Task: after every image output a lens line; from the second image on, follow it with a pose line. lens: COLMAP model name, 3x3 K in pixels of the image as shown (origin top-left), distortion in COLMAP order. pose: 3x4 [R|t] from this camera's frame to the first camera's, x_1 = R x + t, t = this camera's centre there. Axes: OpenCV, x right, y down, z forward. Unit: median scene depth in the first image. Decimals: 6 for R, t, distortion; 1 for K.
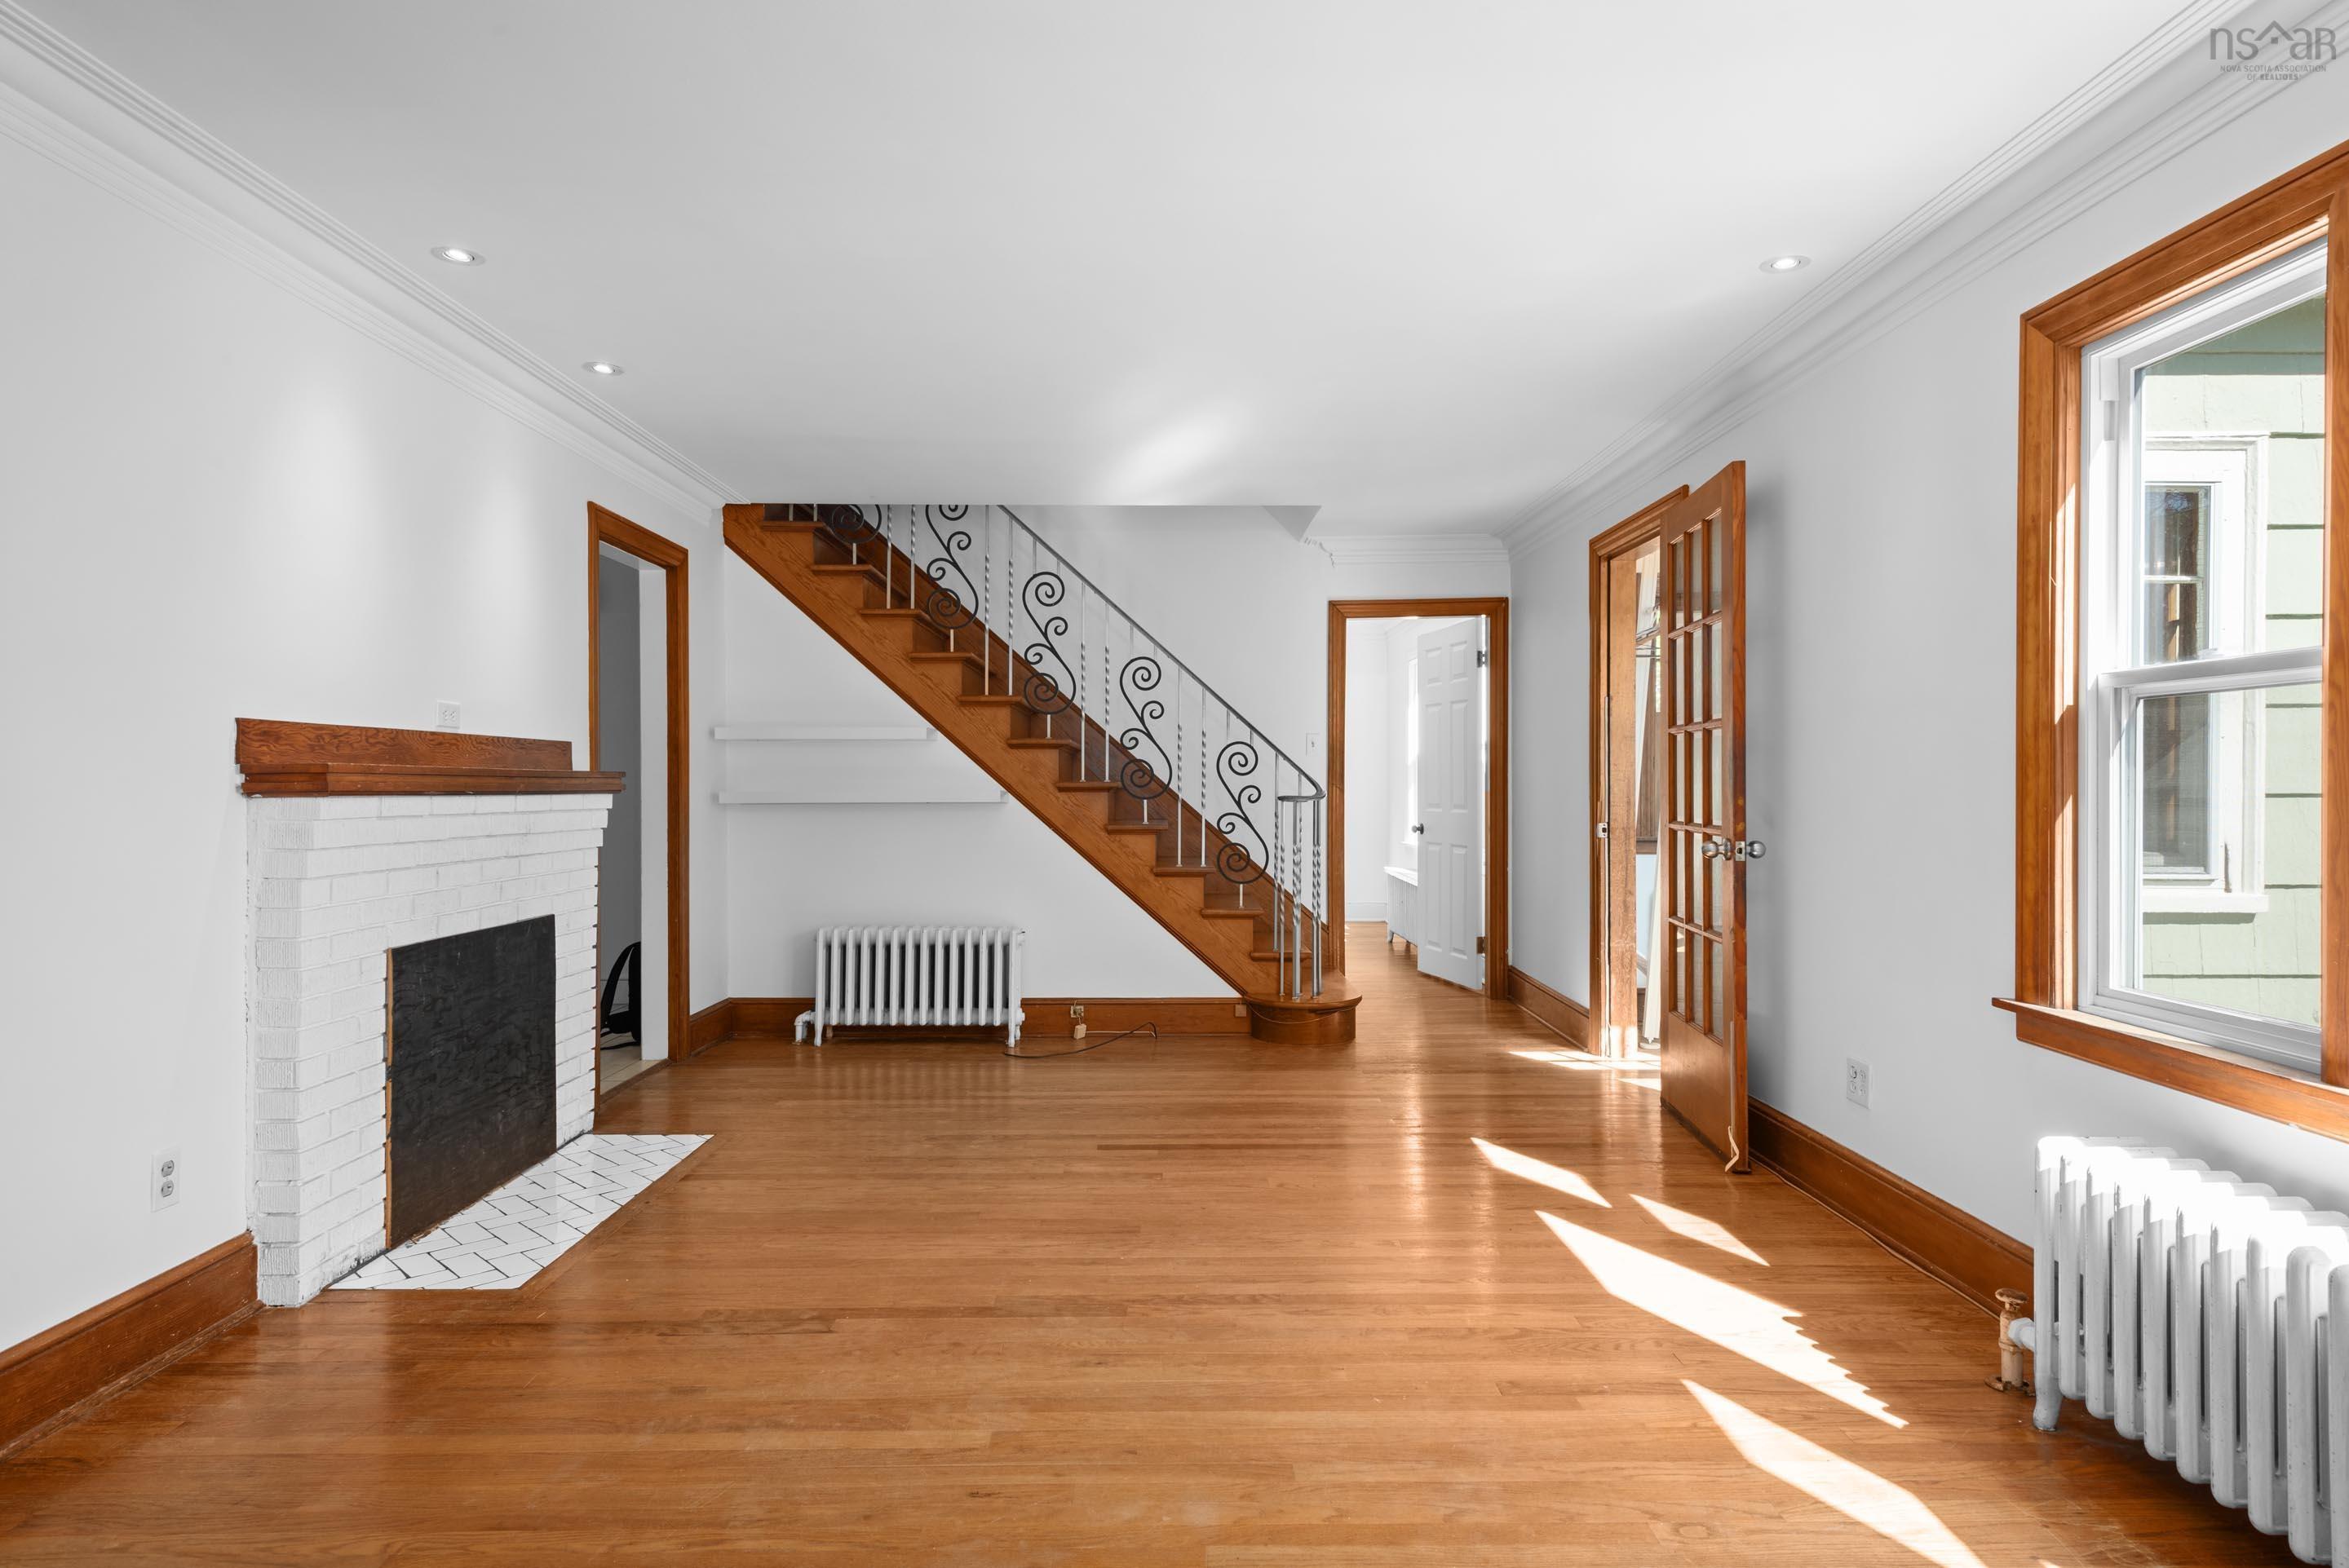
lens RADIAL K [[1315.9, 0, 1185.6], [0, 1315.9, 781.8], [0, 0, 1]] dist [-0.003606, -0.000510]
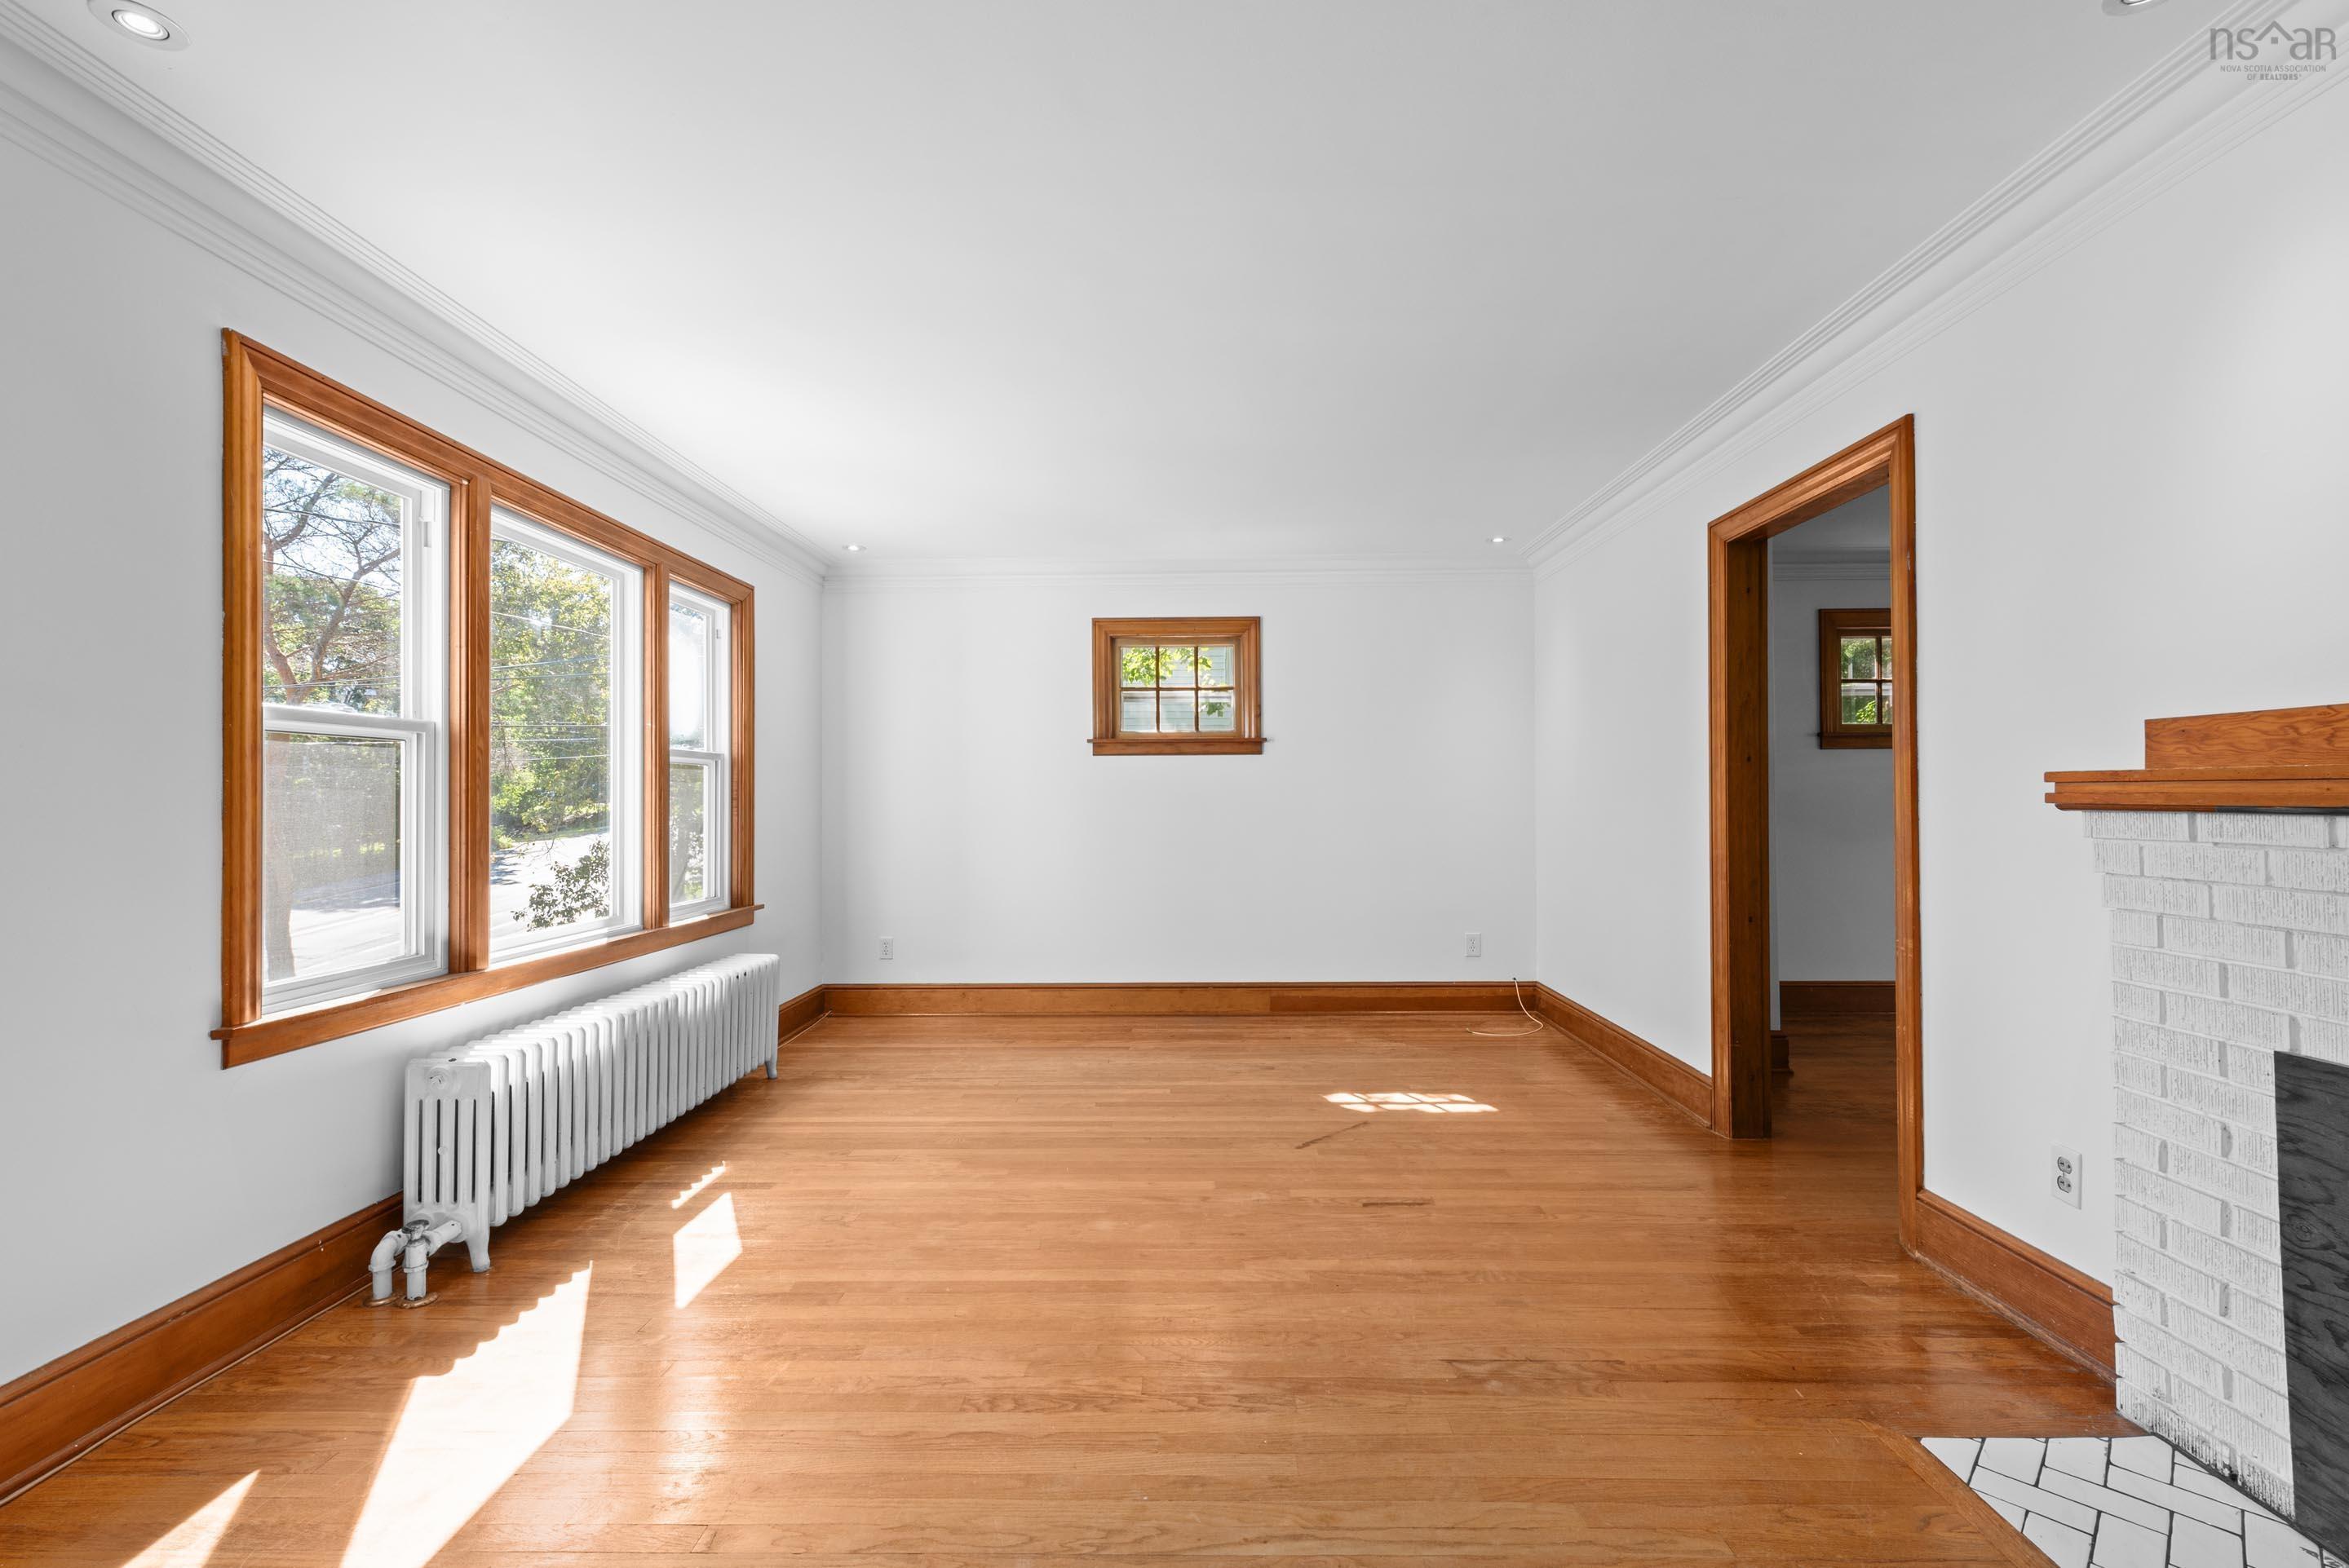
lens RADIAL K [[1030.6, 0, 1176.0], [0, 1030.6, 782.4], [0, 0, 1]] dist [0.012674, -0.001243]
pose [[-0.999428, 0.006221, 0.033228, -0.101450], [0.005703, 0.999861, -0.015669, 0.000849], [-0.033320, -0.015471, -0.999325, 1.851601]]
